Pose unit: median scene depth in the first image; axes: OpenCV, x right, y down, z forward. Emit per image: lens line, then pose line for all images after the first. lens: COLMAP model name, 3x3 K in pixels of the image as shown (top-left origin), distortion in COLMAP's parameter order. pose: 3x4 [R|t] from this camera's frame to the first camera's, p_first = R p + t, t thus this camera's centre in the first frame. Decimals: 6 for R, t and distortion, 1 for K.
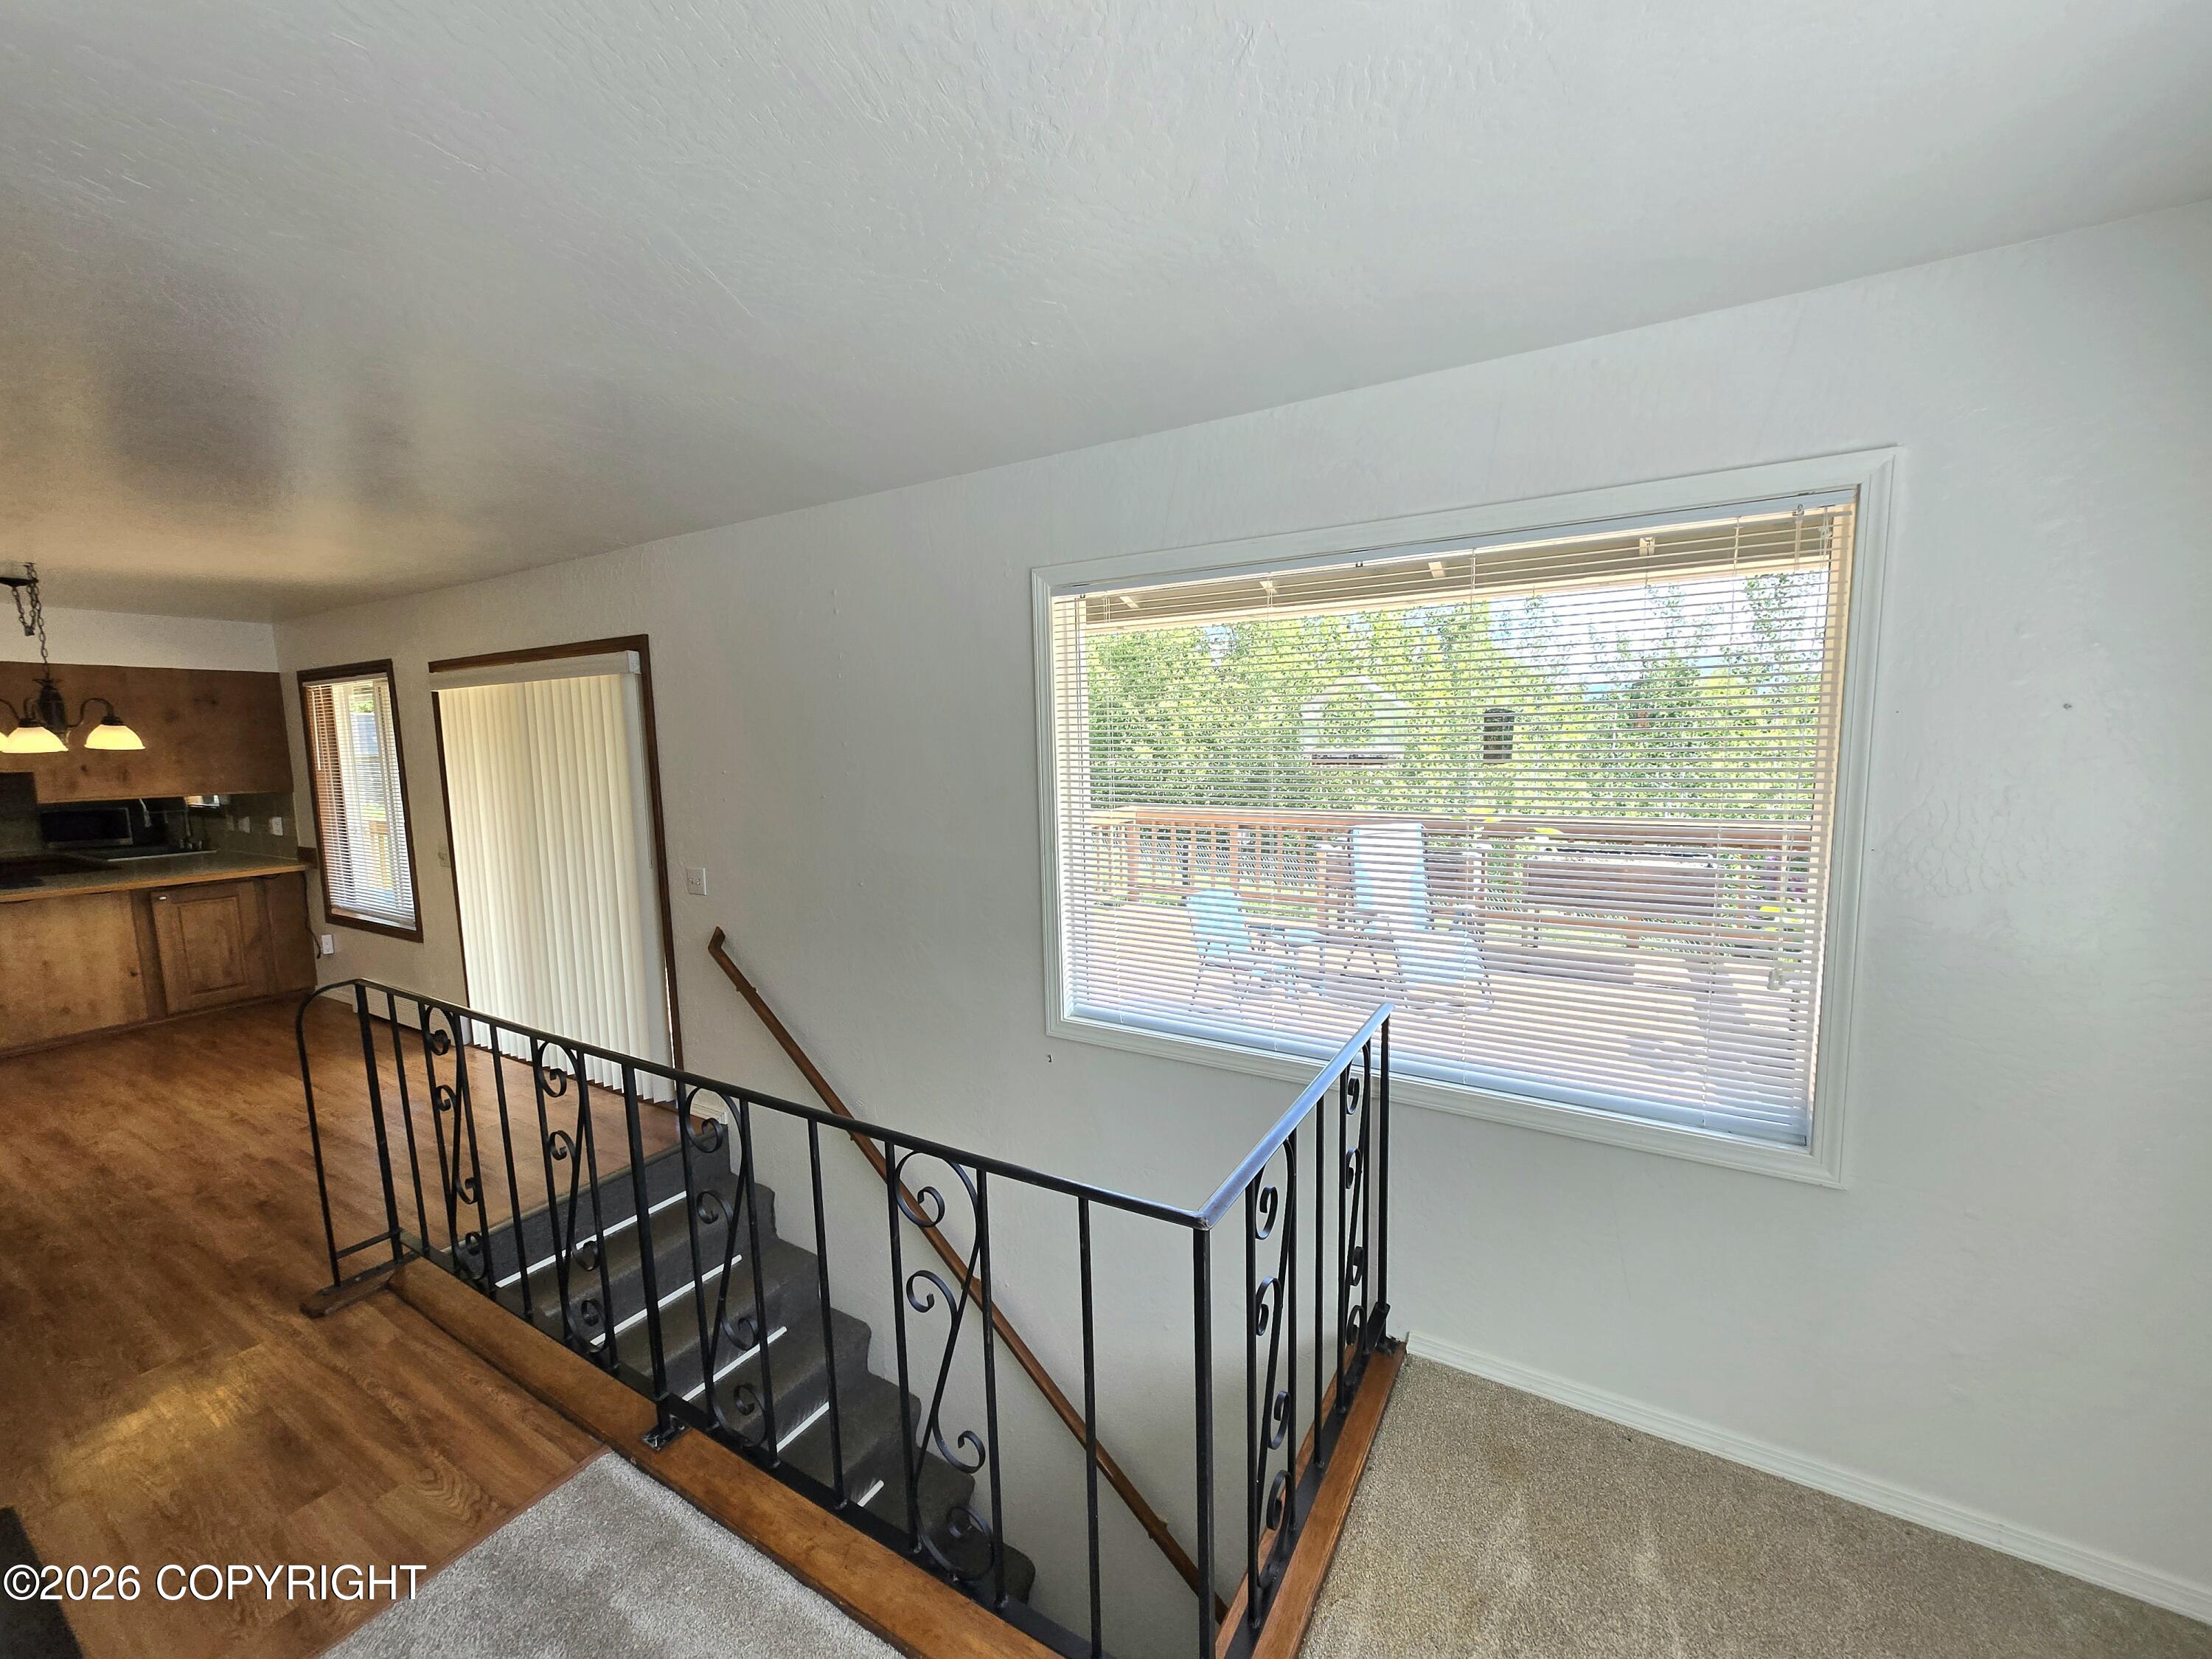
lens RADIAL K [[879.9, 0, 1120.6], [0, 879.9, 836.2], [0, 0, 1]] dist [0.000027, -0.000196]
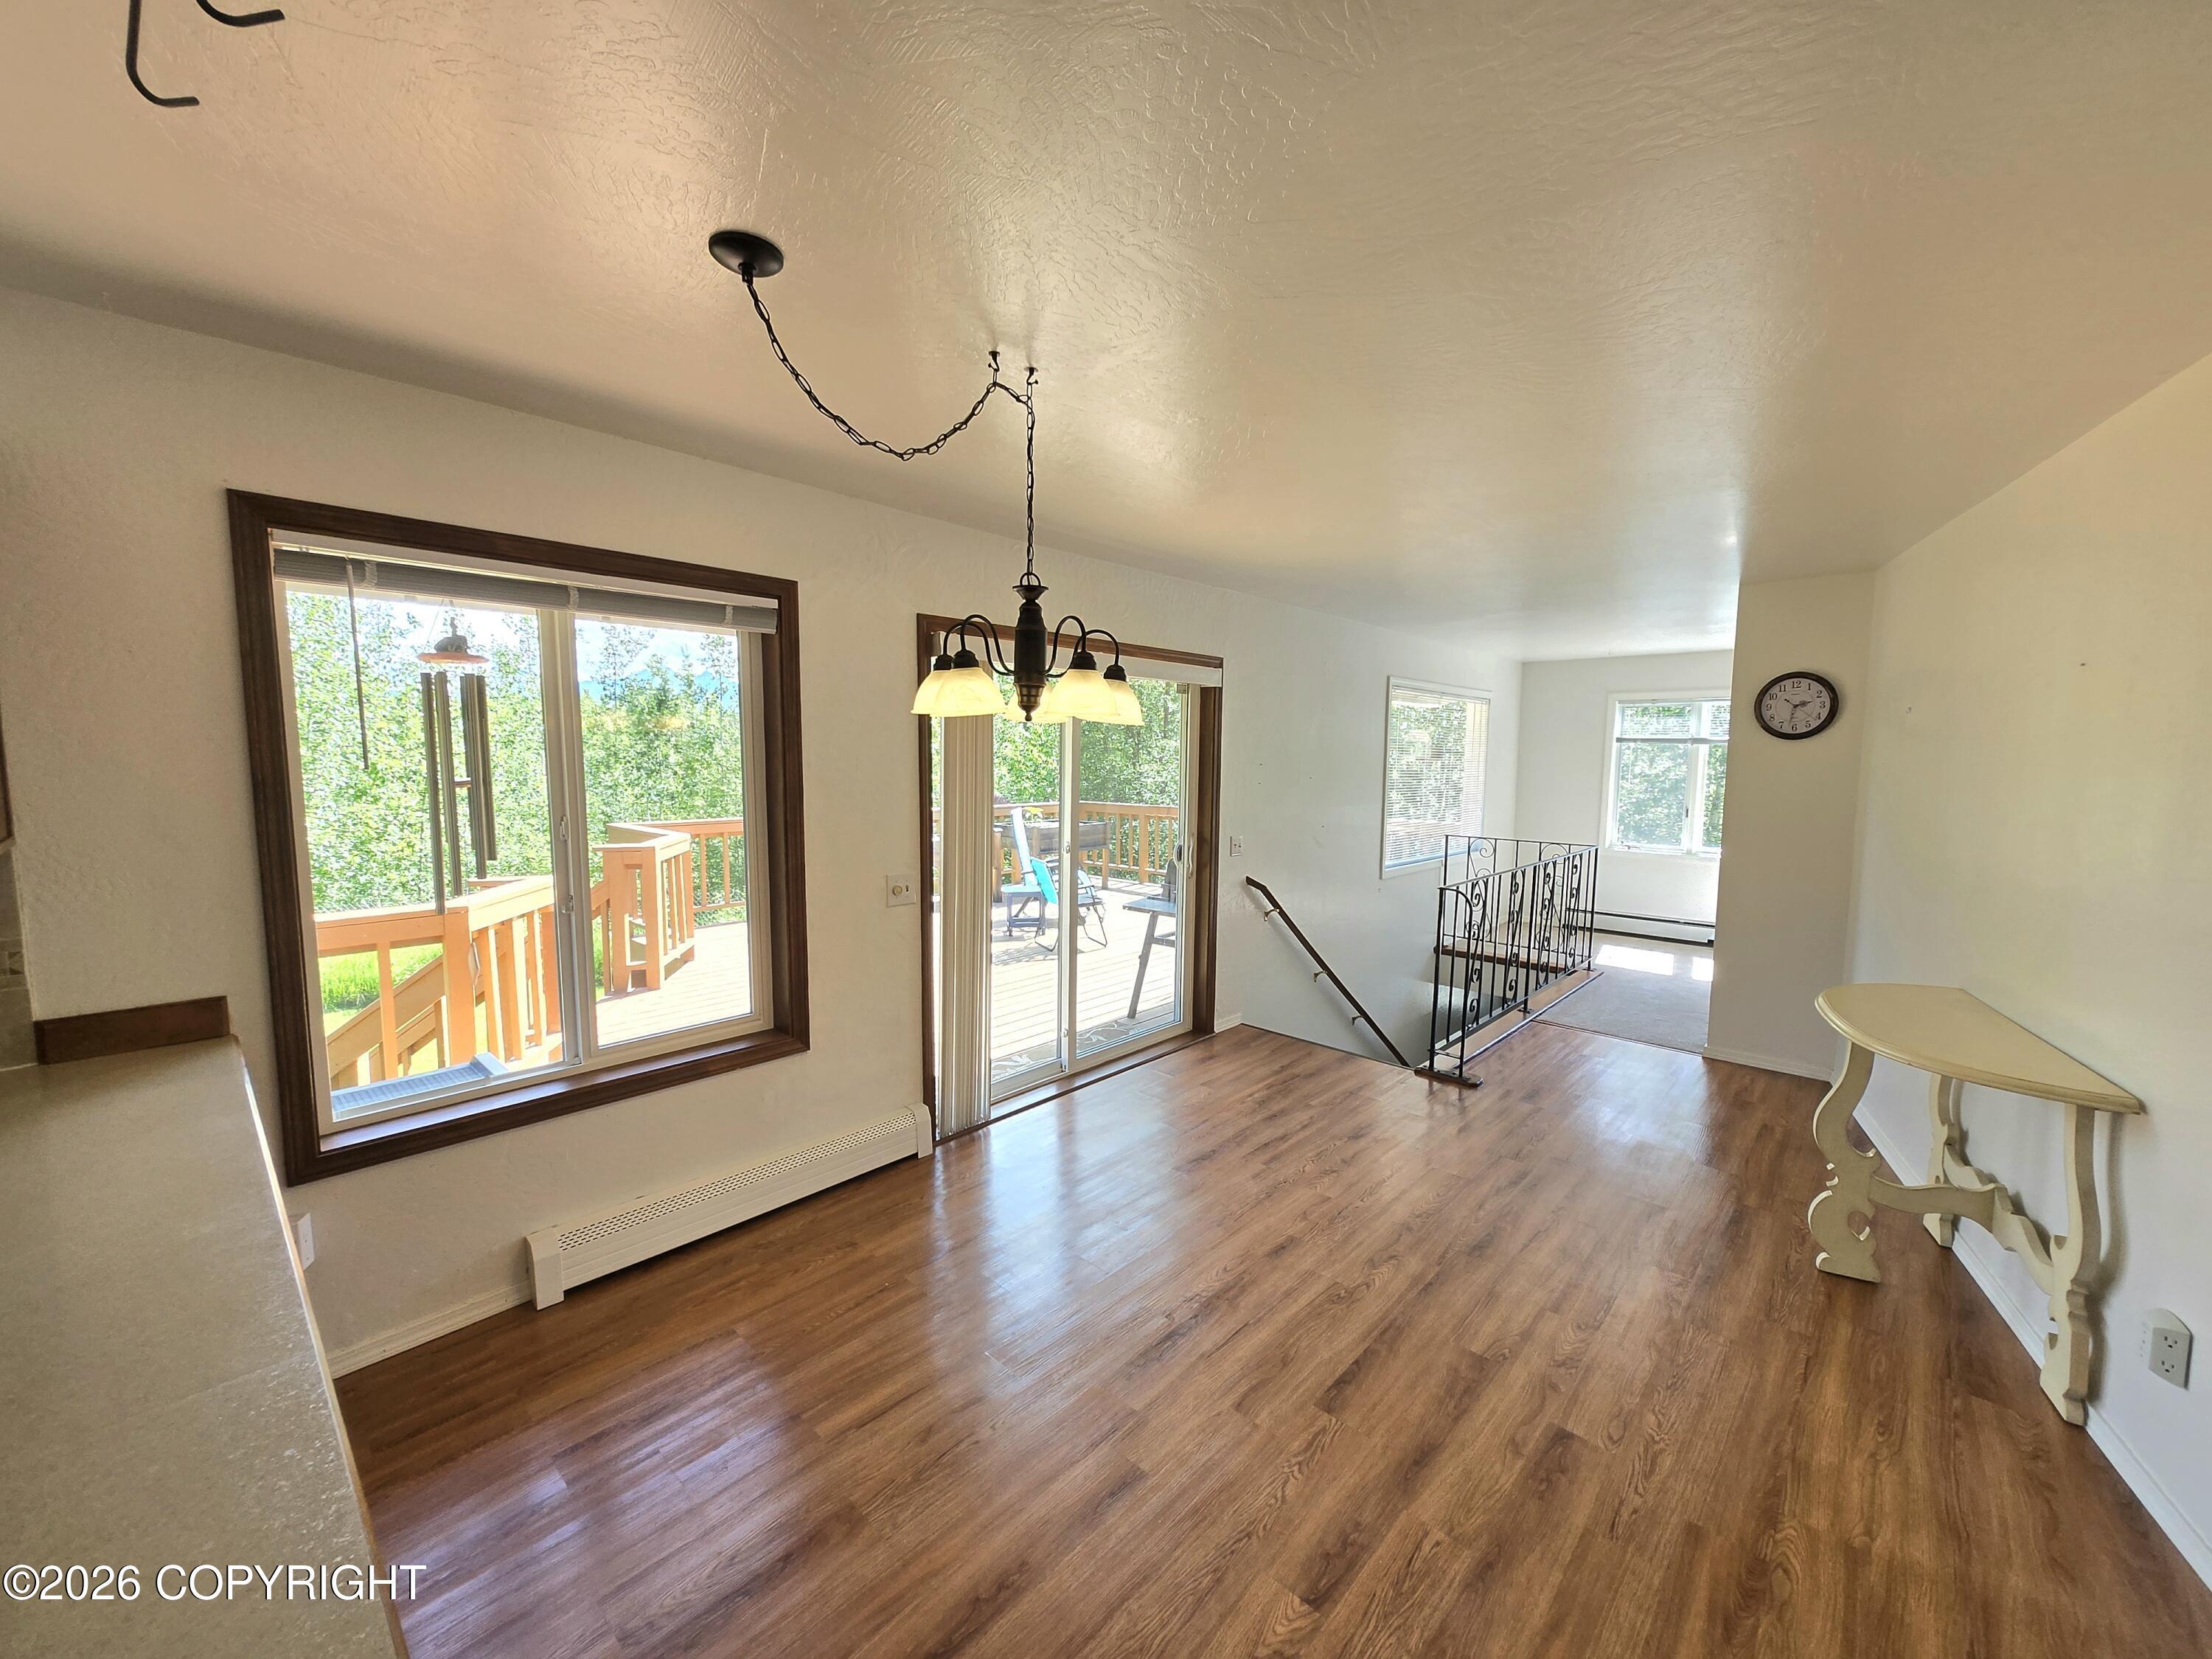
lens RADIAL K [[879.9, 0, 1120.6], [0, 879.9, 836.2], [0, 0, 1]] dist [0.000027, -0.000196]
pose [[0.199493, -0.066533, 0.977638, -1.342241], [0.097934, 0.994051, 0.047666, -0.035392], [-0.974993, 0.086235, 0.204822, 0.648597]]
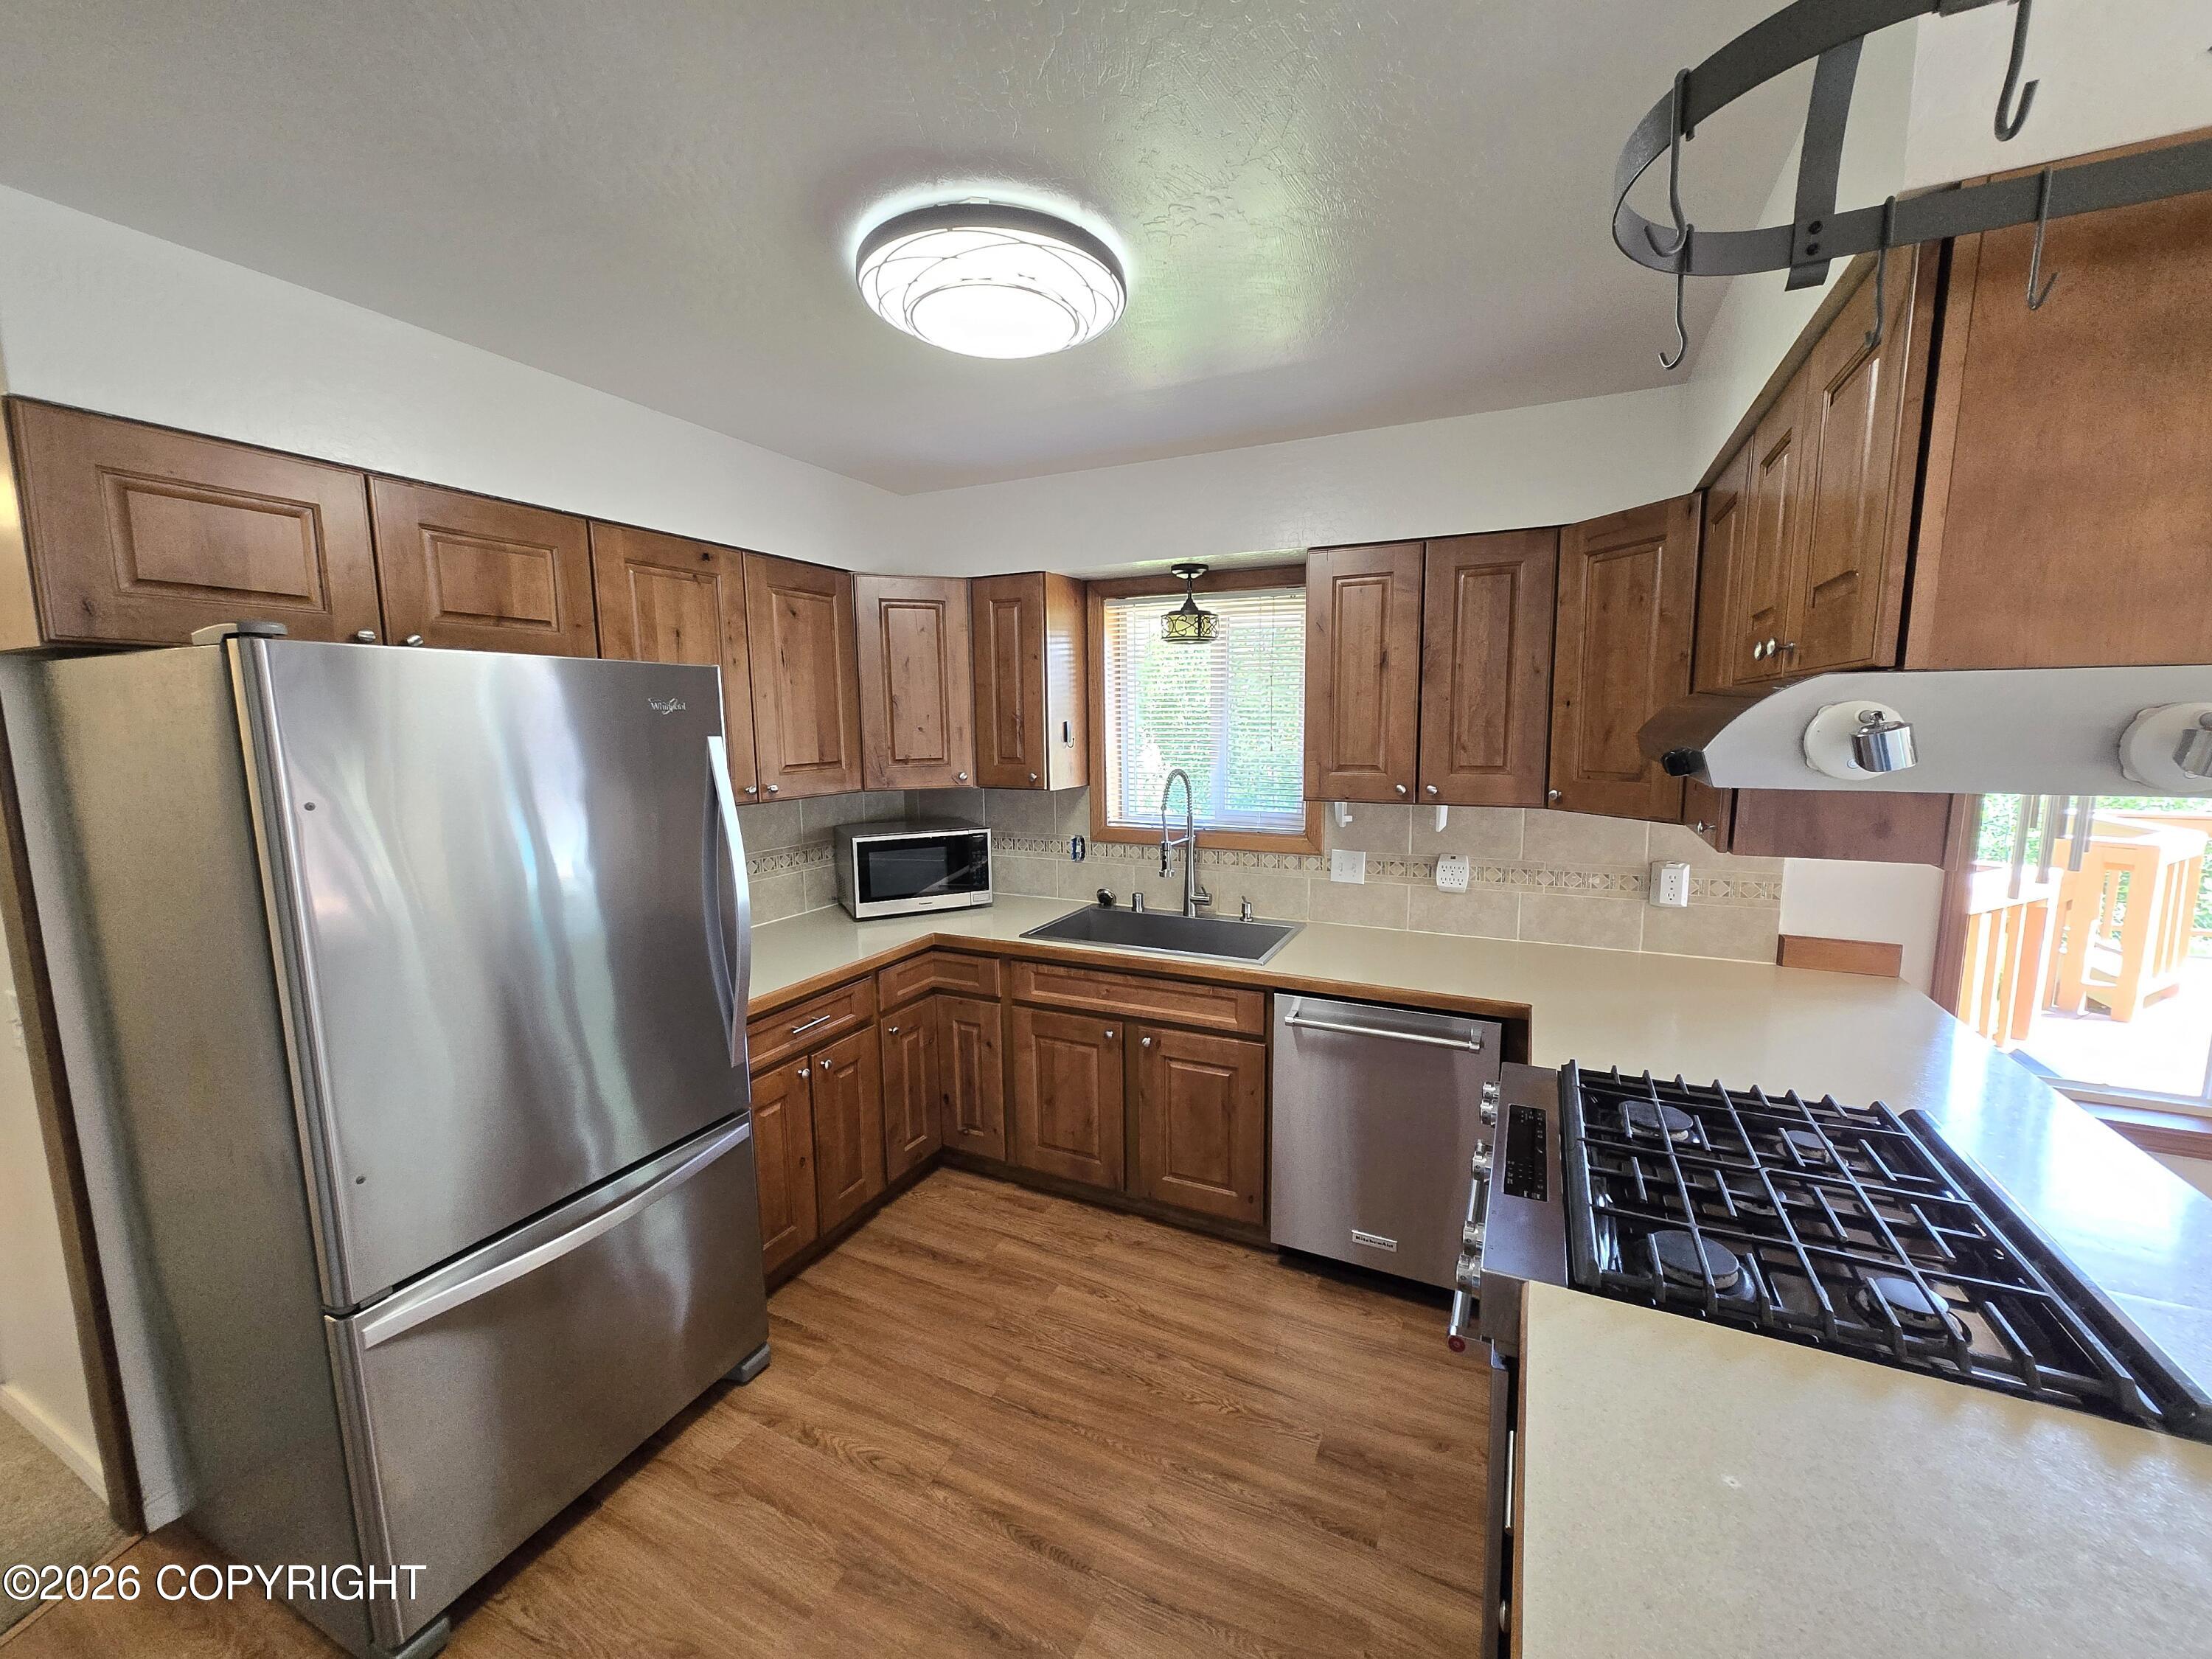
lens RADIAL K [[861.9, 0, 1128.0], [0, 861.9, 832.9], [0, 0, 1]] dist [0.001803, -0.000114]
pose [[0.995609, 0.003716, 0.093537, -1.498600], [-0.005582, 0.999790, 0.019701, -0.051842], [-0.093444, -0.020136, 0.995421, 0.698795]]
